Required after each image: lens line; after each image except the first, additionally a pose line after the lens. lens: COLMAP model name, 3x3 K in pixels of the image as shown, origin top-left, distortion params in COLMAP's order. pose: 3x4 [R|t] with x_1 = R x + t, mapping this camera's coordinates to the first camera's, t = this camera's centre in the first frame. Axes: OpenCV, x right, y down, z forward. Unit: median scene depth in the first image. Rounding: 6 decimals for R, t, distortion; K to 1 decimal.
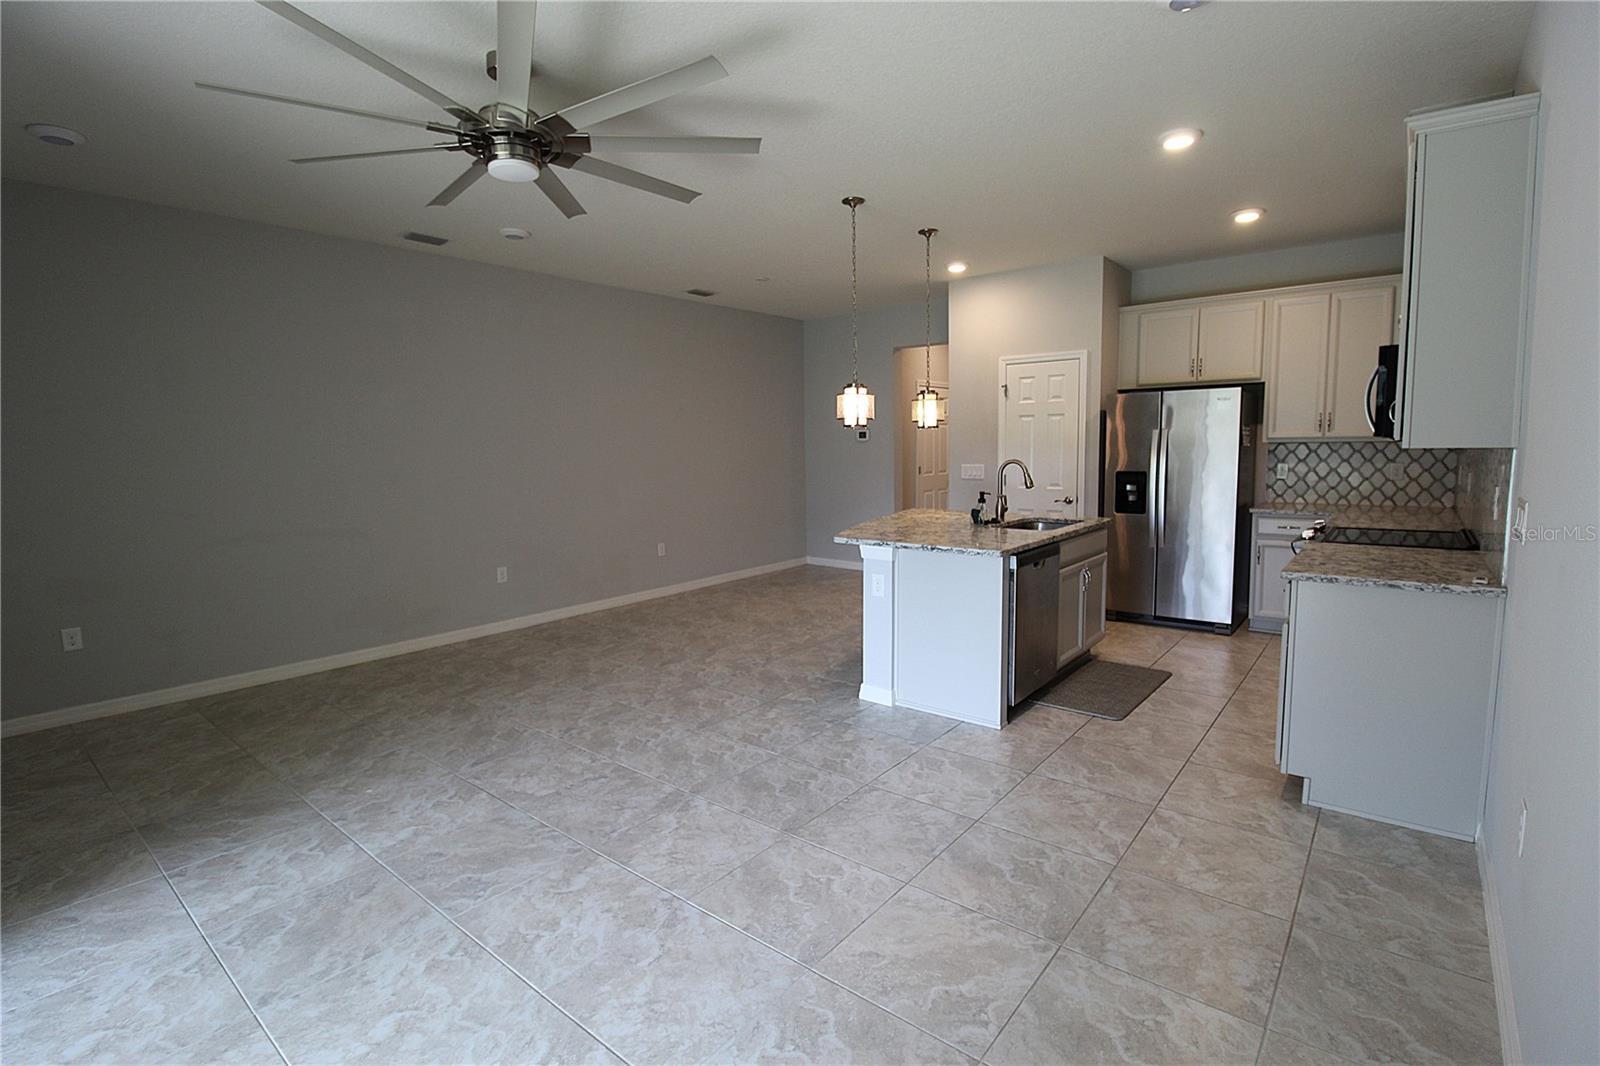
lens RADIAL K [[758.5, 0, 821.2], [0, 758.5, 529.0], [0, 0, 1]] dist [-0.000861, -0.009617]
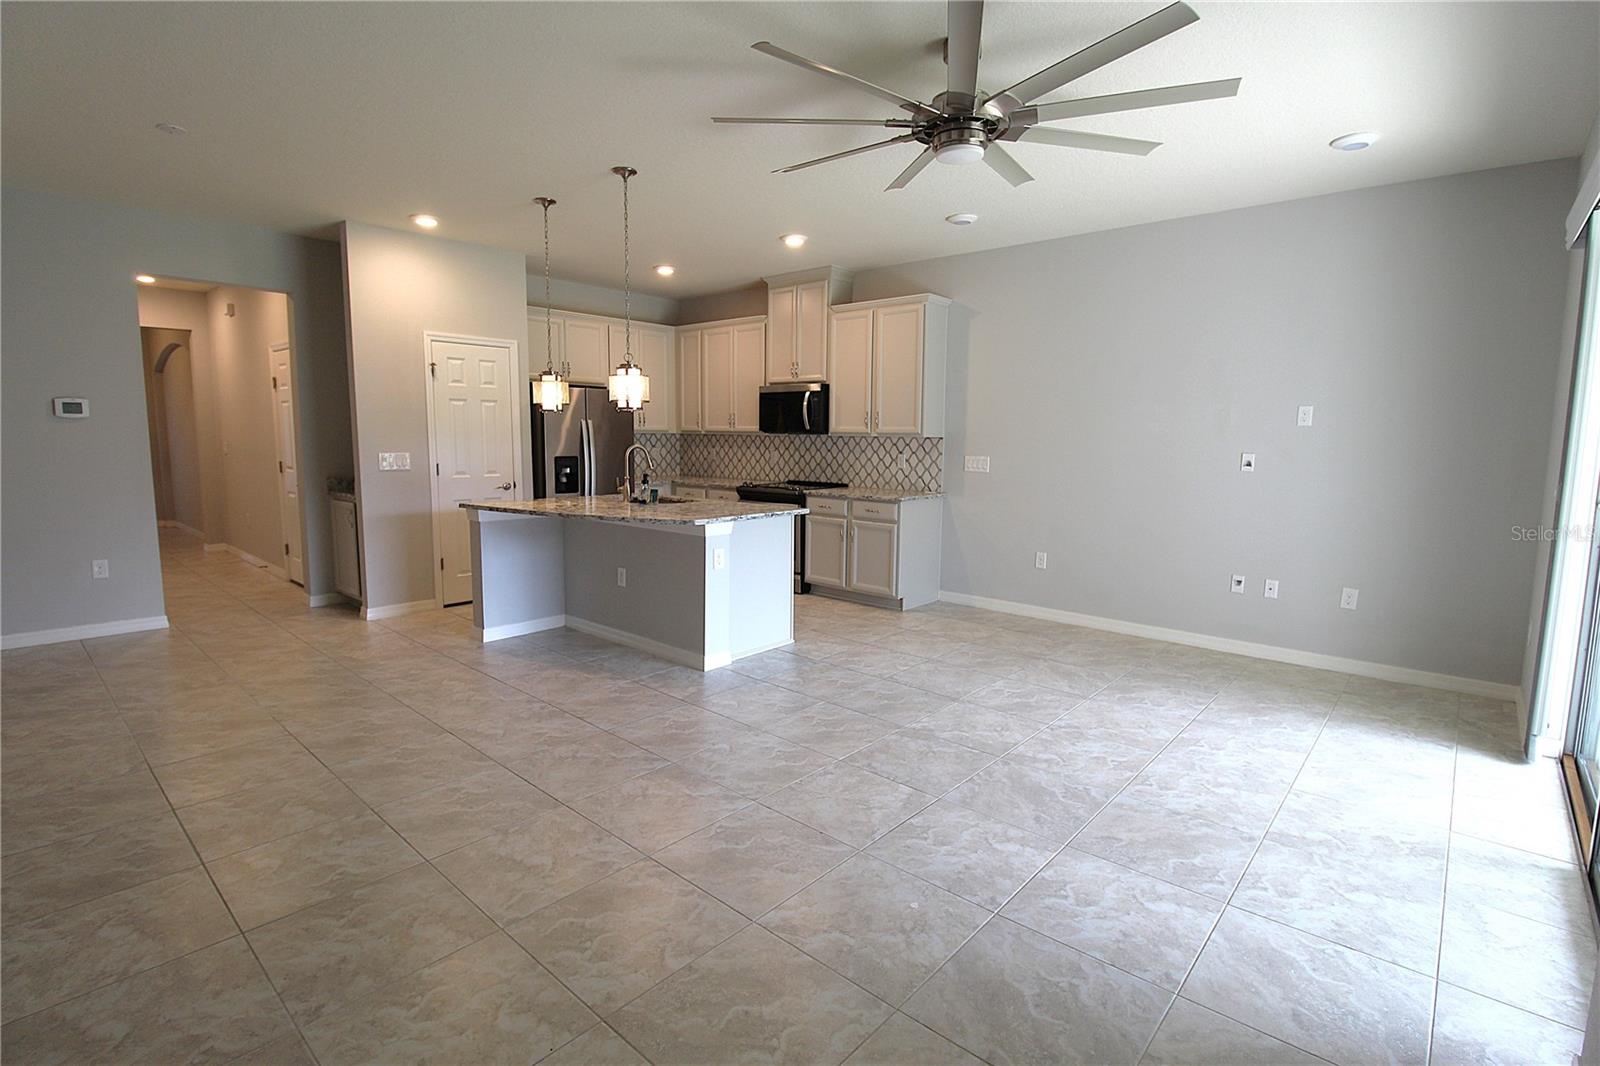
lens RADIAL K [[758.5, 0, 821.2], [0, 758.5, 529.0], [0, 0, 1]] dist [-0.000861, -0.009617]
pose [[0.028881, -0.107944, 0.993737, -1.321430], [0.101225, 0.989357, 0.104527, -0.087884], [-0.994444, 0.097572, 0.039501, 1.069644]]
